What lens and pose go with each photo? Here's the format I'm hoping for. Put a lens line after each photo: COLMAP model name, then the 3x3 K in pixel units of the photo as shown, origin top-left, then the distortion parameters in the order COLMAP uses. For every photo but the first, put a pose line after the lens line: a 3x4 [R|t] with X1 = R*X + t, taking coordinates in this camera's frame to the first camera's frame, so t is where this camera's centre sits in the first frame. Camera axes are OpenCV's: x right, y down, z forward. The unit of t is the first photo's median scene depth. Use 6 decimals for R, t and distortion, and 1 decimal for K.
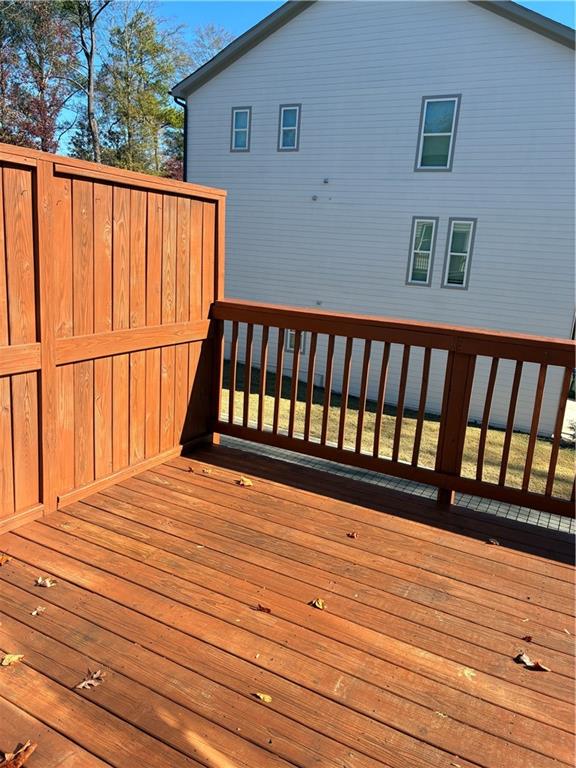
lens RADIAL K [[565.7, 0, 288.0], [0, 565.7, 384.0], [0, 0, 1]] dist [0.035050, -0.048588]
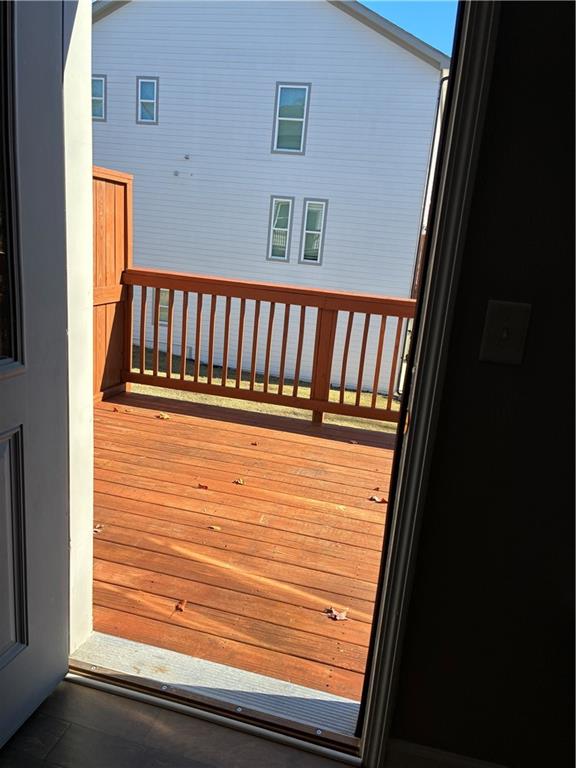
lens RADIAL K [[565.7, 0, 288.0], [0, 565.7, 384.0], [0, 0, 1]] dist [0.035050, -0.048588]
pose [[0.969265, -0.040814, 0.242608, -0.098750], [0.030702, 0.998501, 0.045317, 0.049391], [-0.244094, -0.036476, 0.969065, -0.238559]]
